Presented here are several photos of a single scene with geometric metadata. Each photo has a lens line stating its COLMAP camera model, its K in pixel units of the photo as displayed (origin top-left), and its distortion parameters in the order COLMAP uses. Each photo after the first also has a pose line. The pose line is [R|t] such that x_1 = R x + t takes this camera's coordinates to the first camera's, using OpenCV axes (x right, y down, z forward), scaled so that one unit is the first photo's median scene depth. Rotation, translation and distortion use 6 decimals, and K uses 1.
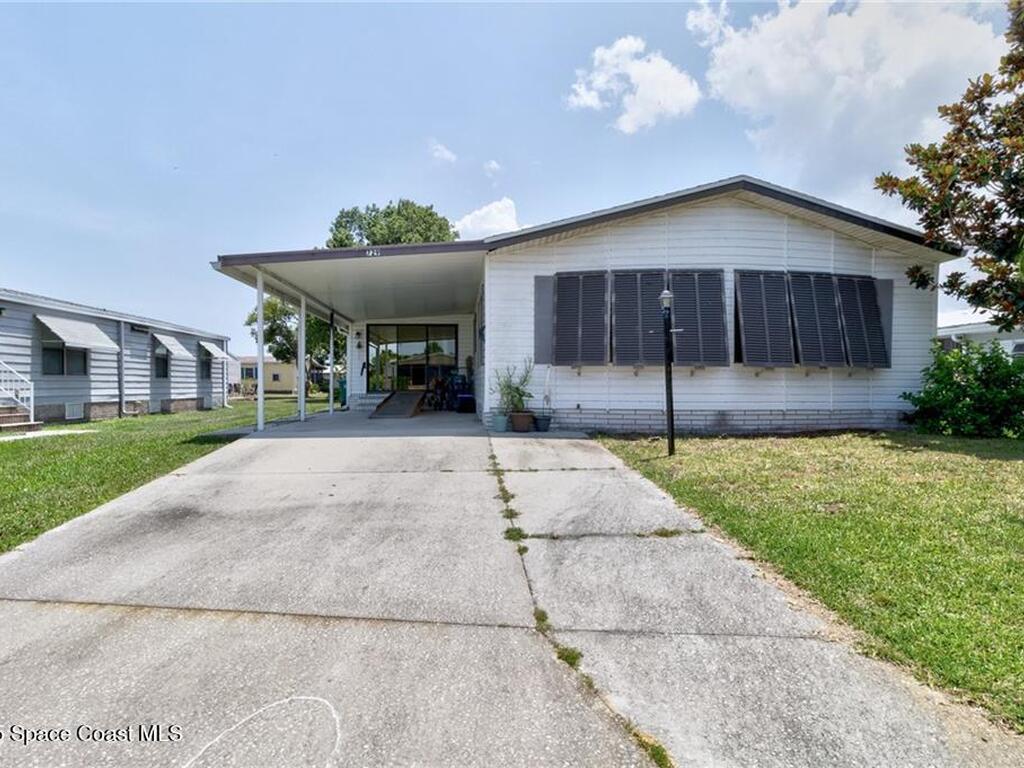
lens RADIAL K [[561.1, 0, 459.9], [0, 561.1, 404.9], [0, 0, 1]] dist [-0.002998, -0.000179]
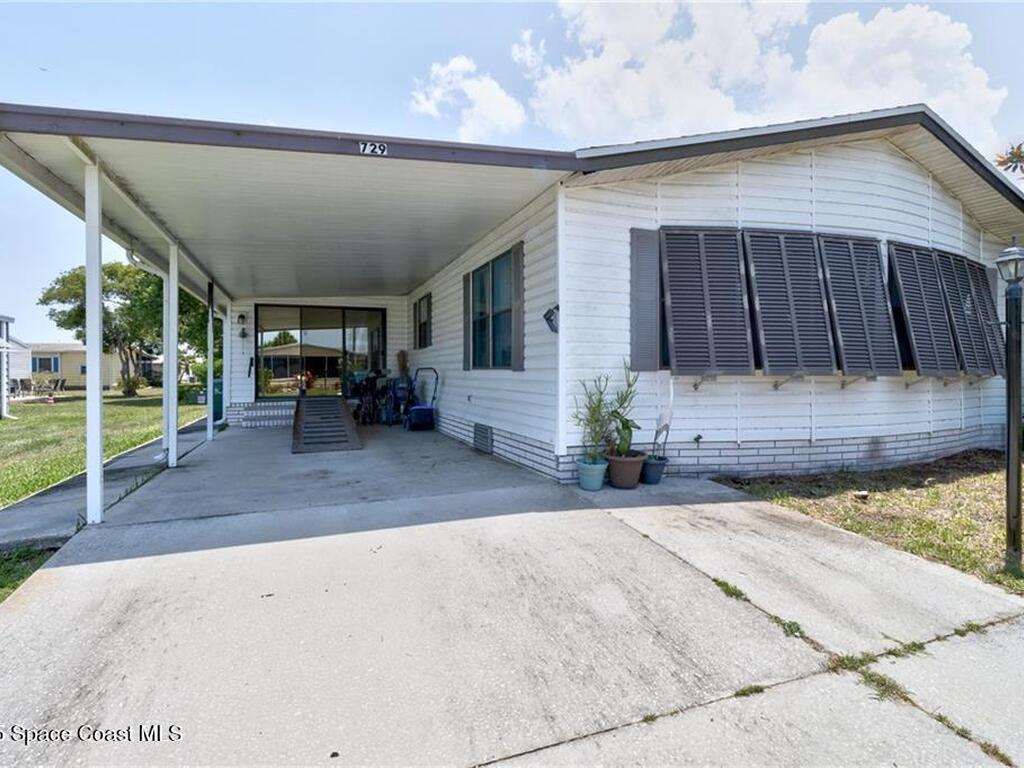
lens RADIAL K [[546.8, 0, 511.3], [0, 546.8, 376.3], [0, 0, 1]] dist [0.001433, 0.001265]
pose [[0.940197, -0.006562, 0.340567, -0.112156], [0.017482, 0.999426, -0.029007, -0.030431], [-0.340182, 0.033226, 0.939773, 0.281475]]
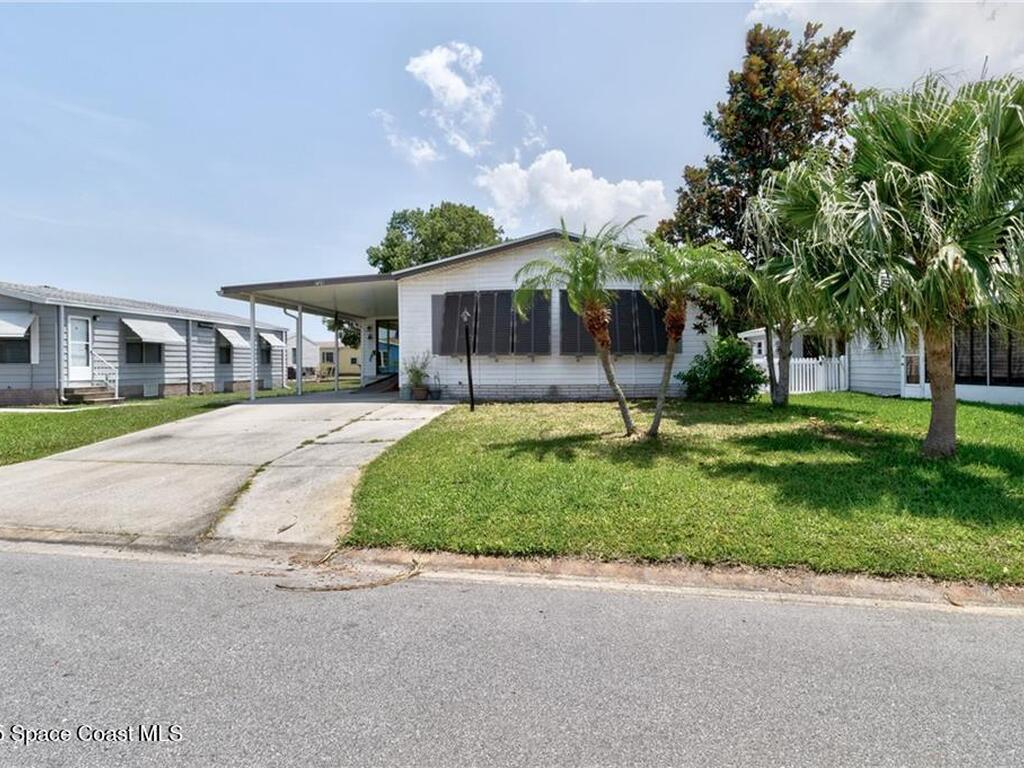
lens RADIAL K [[562.3, 0, 512.0], [0, 562.3, 384.0], [0, 0, 1]] dist [0.003447, 0.000584]
pose [[0.997320, -0.006125, -0.072901, 0.260666], [0.005866, 0.999976, -0.003763, 0.006752], [0.072922, 0.003325, 0.997332, -0.265236]]
